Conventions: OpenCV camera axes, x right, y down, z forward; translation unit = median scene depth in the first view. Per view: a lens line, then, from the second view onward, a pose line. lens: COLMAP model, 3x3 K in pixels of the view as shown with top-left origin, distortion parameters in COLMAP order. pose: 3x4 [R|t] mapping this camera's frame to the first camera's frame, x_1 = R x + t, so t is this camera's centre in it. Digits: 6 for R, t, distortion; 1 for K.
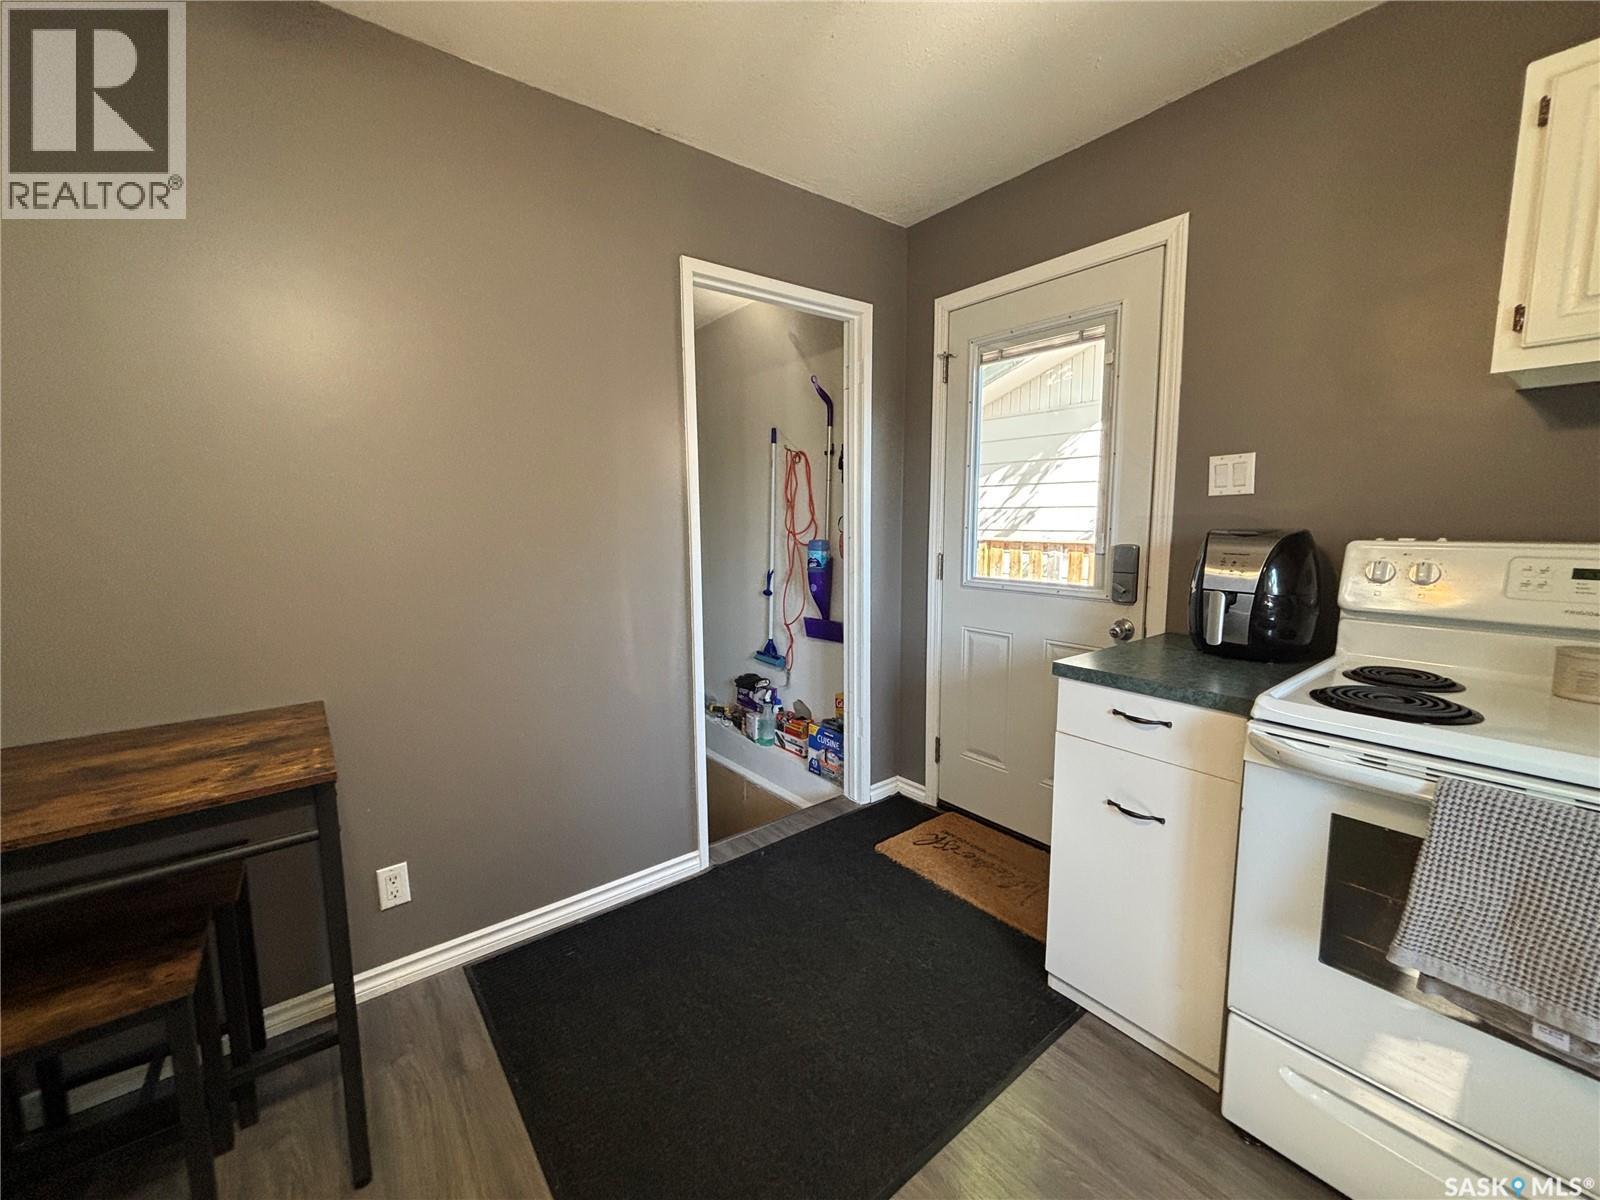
lens RADIAL K [[640.8, 0, 793.1], [0, 640.8, 596.8], [0, 0, 1]] dist [-0.007614, 0.000087]
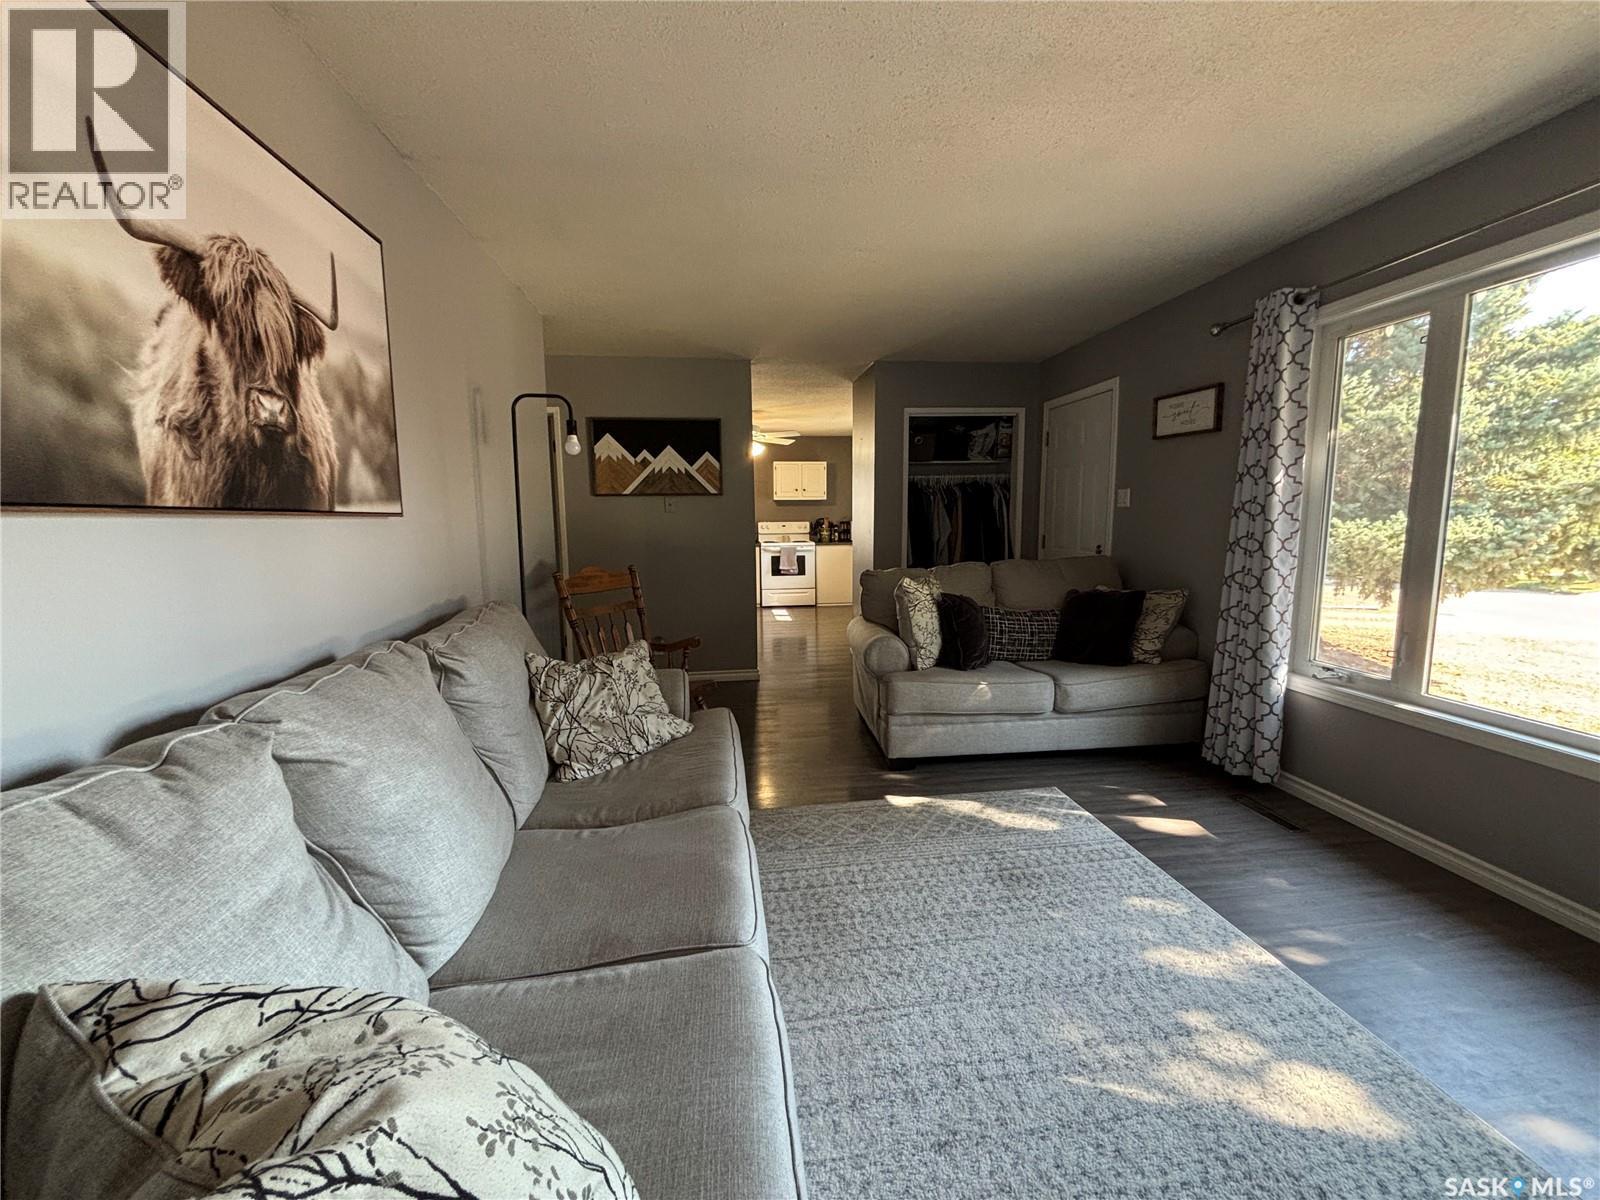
lens RADIAL K [[646.6, 0, 798.6], [0, 646.6, 592.3], [0, 0, 1]] dist [0.001926, -0.000048]
pose [[0.510651, -0.099965, 0.853957, -3.830235], [0.110996, 0.992571, 0.049817, 0.279749], [-0.852593, 0.069347, 0.517953, -2.213828]]
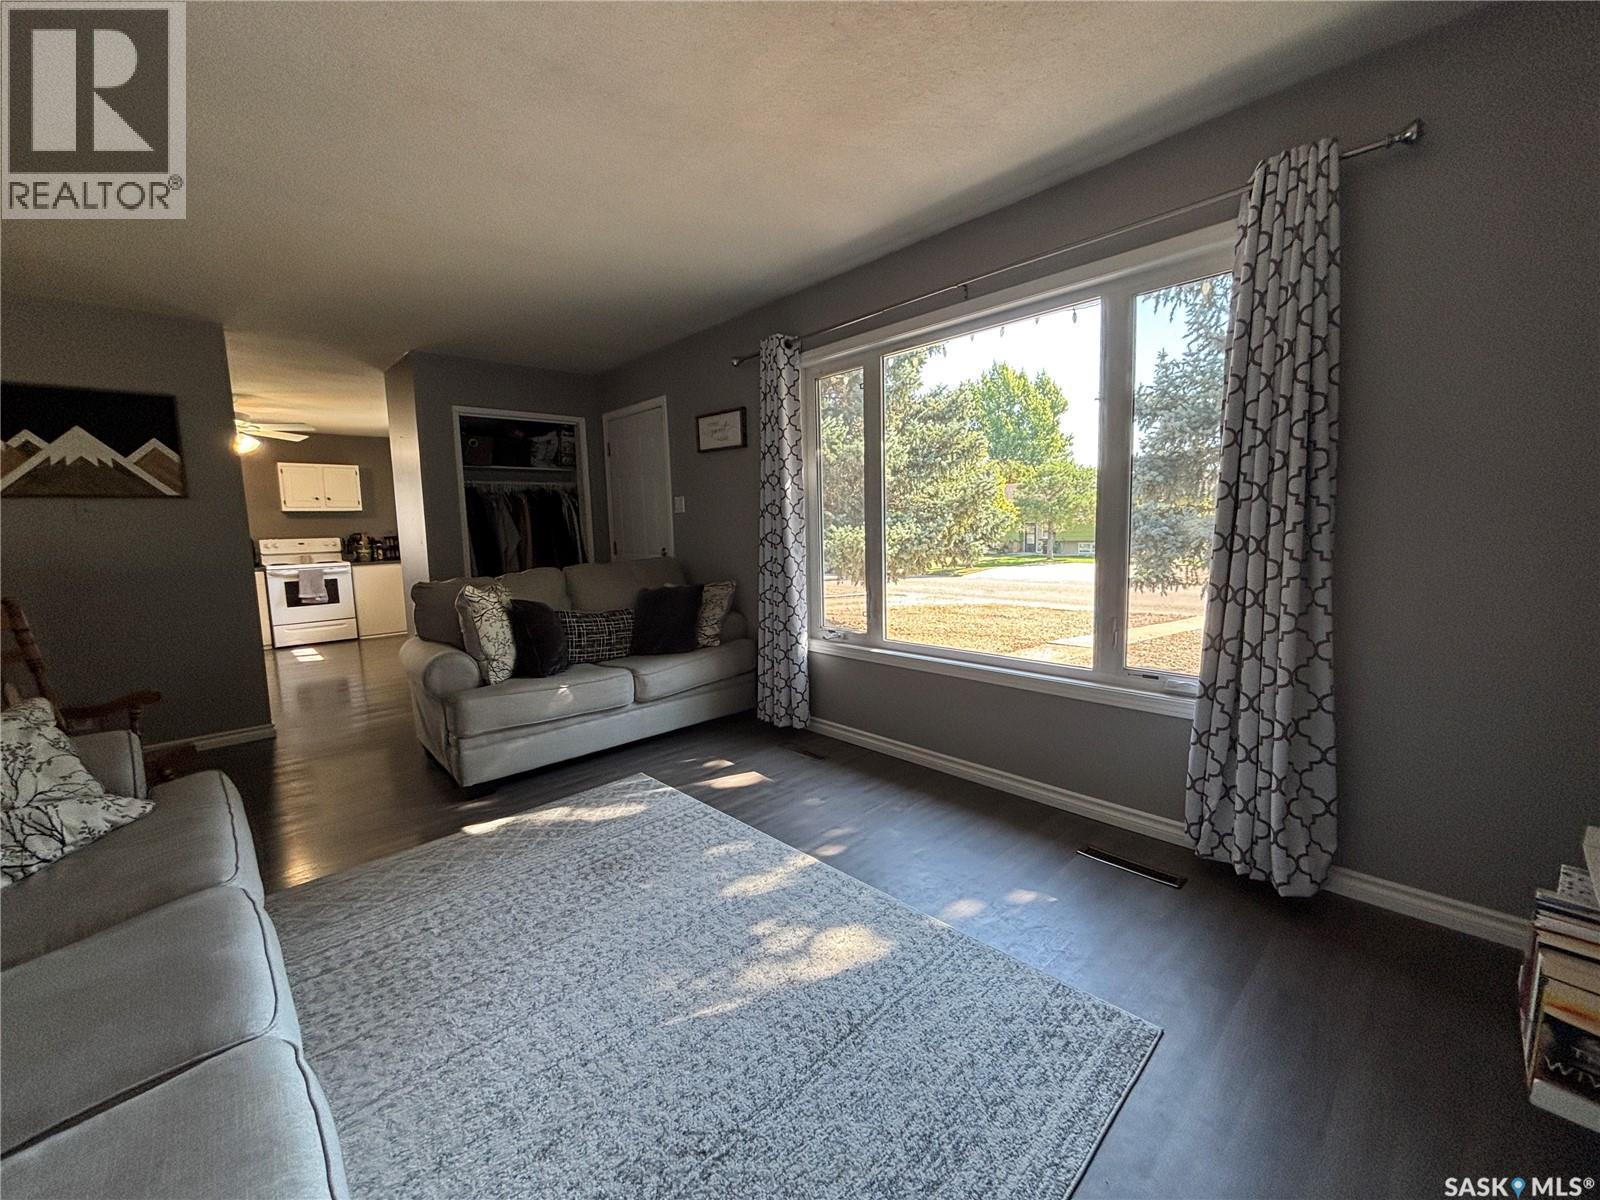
lens RADIAL K [[642.6, 0, 796.2], [0, 642.6, 594.7], [0, 0, 1]] dist [0.004699, -0.000666]
pose [[-0.092223, -0.098423, 0.990862, -3.842879], [0.146894, 0.982870, 0.111301, 0.328242], [-0.984844, 0.155816, -0.076185, -2.237156]]
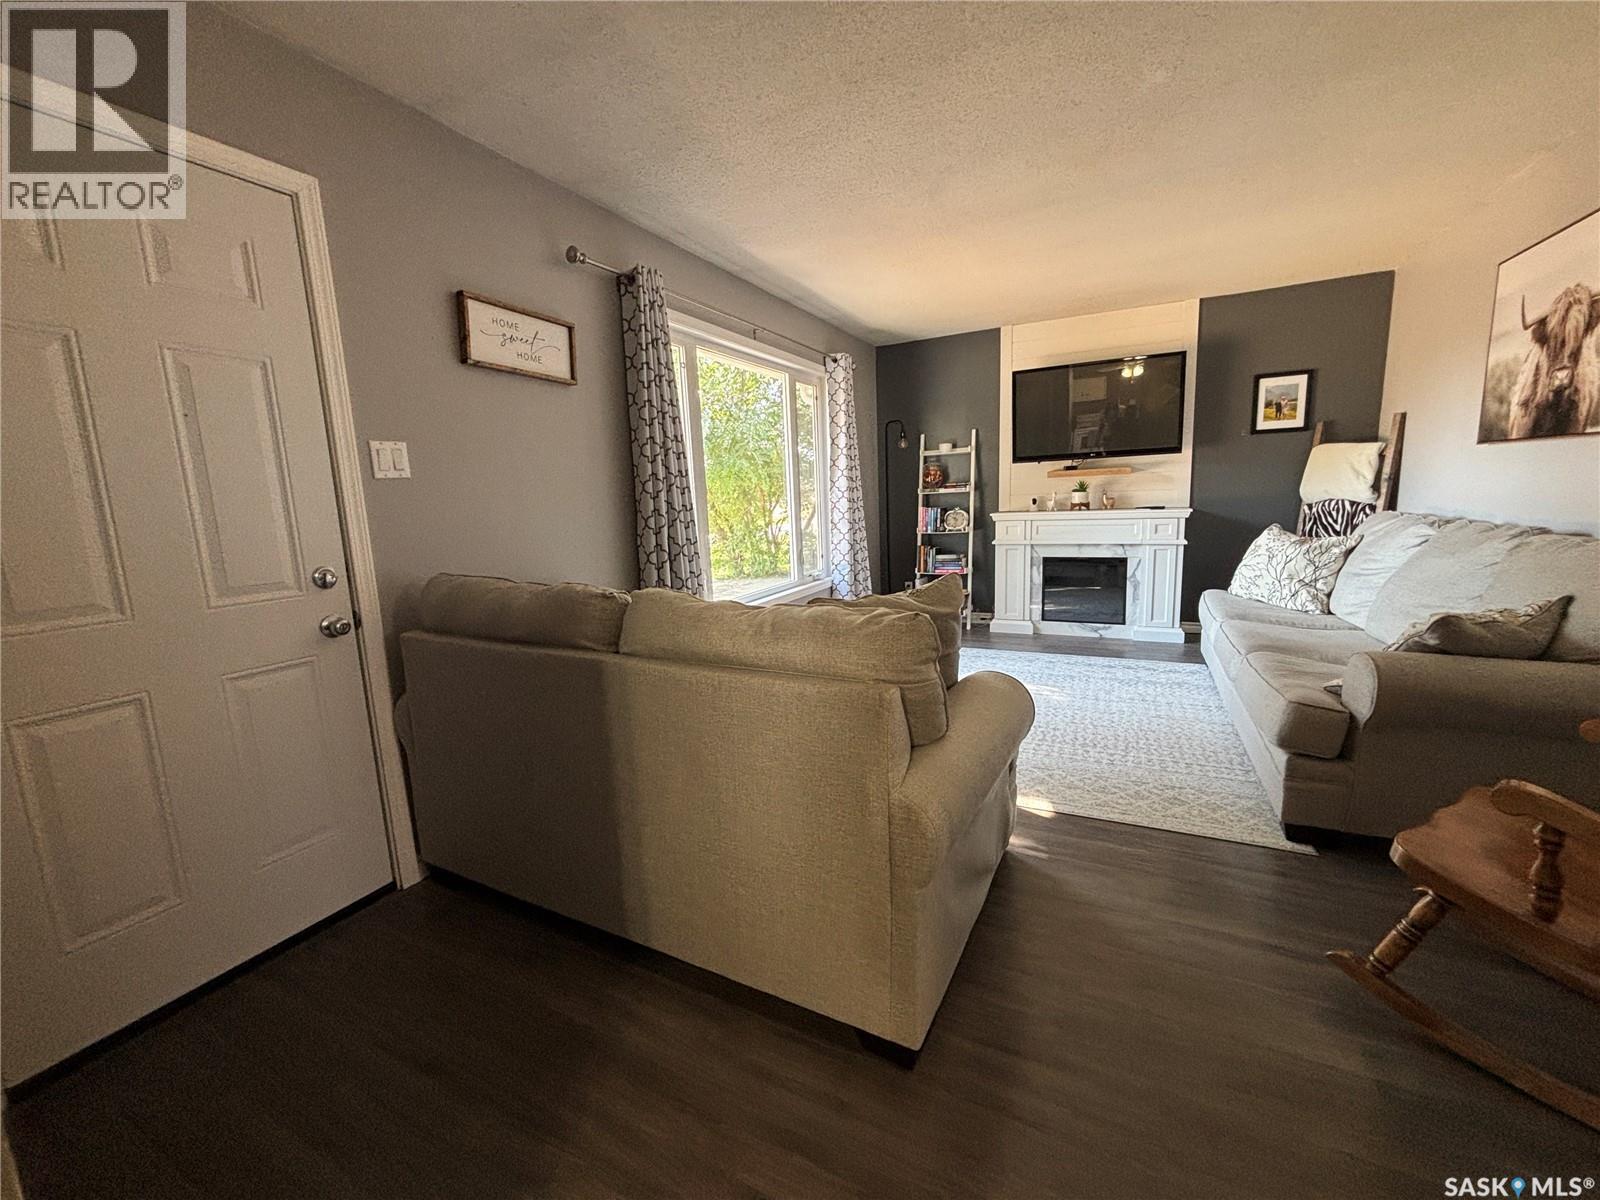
lens RADIAL K [[640.8, 0, 793.1], [0, 640.8, 596.8], [0, 0, 1]] dist [-0.007614, 0.000087]
pose [[-0.907250, 0.111967, -0.405415, -1.290863], [-0.001314, 0.963155, 0.268944, 0.113360], [0.420590, 0.244532, -0.873675, -0.625570]]
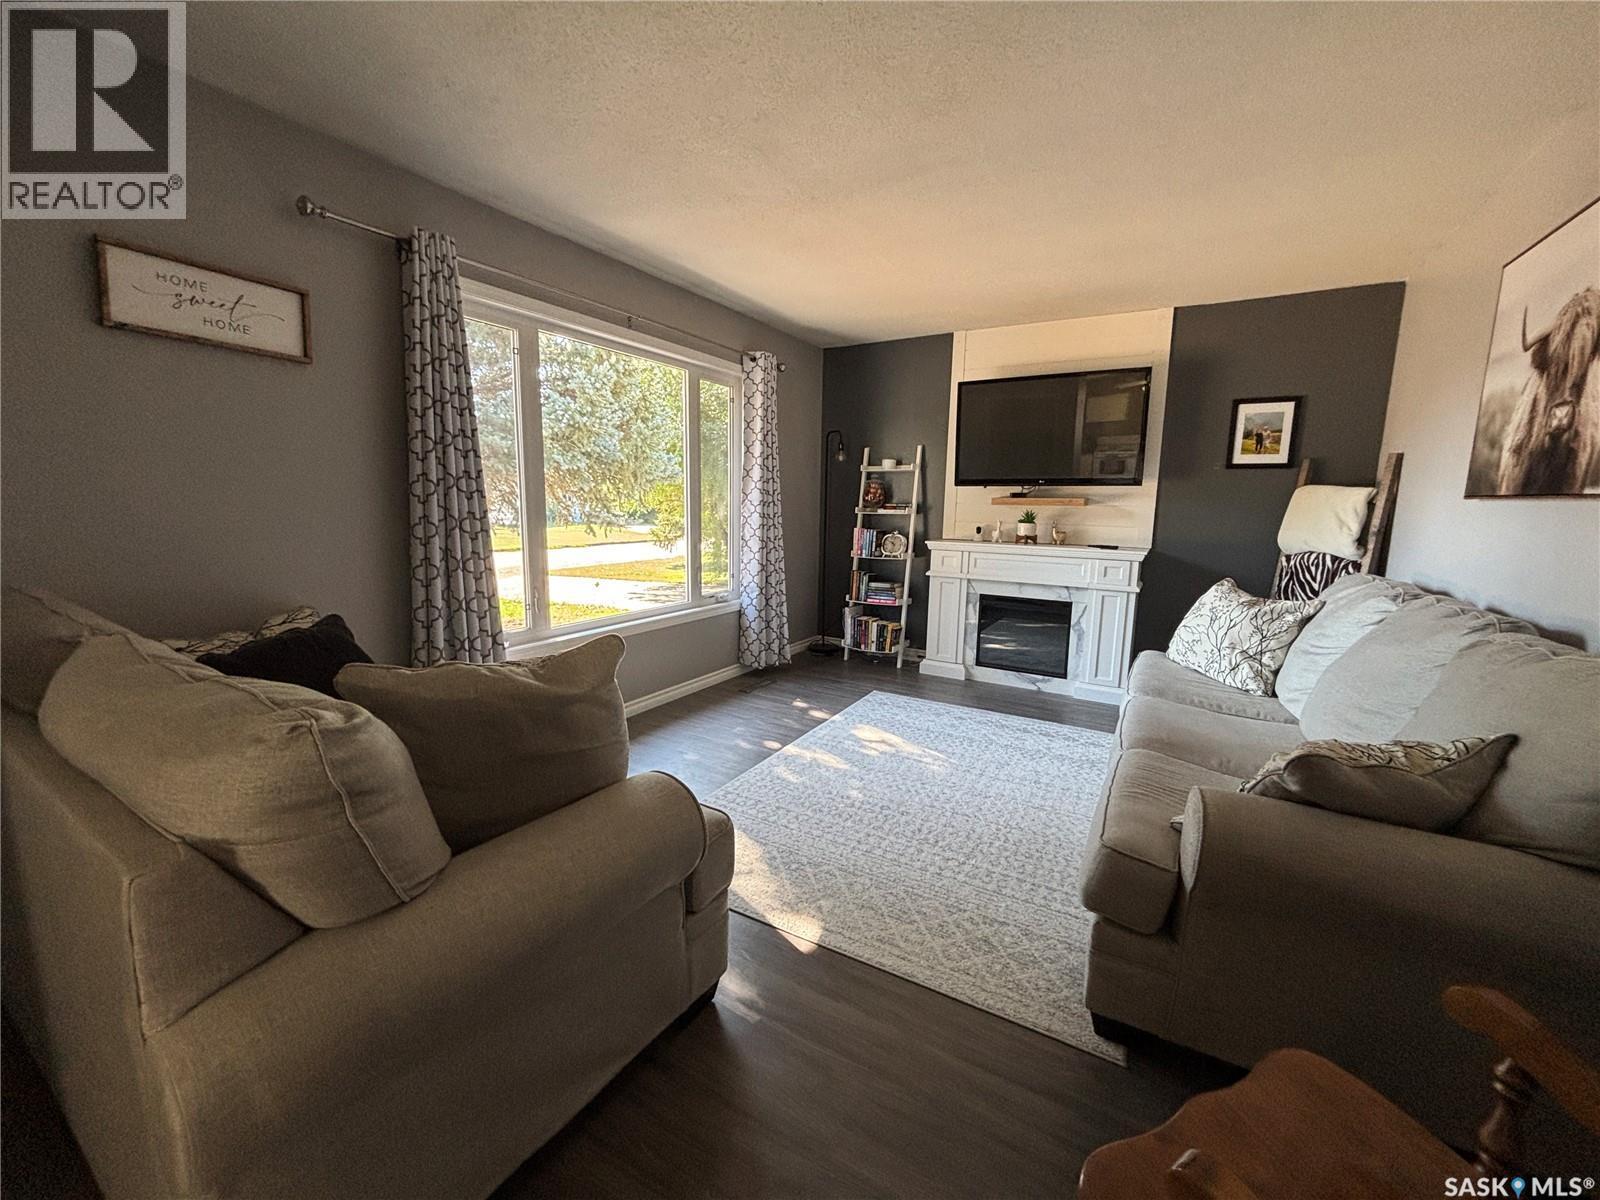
lens RADIAL K [[643.5, 0, 790.7], [0, 643.5, 597.2], [0, 0, 1]] dist [-0.007404, -0.000430]
pose [[-0.934458, 0.043230, -0.353438, -1.920361], [-0.054394, 0.963622, 0.261676, 0.101169], [0.351893, 0.263750, -0.898113, -0.692602]]
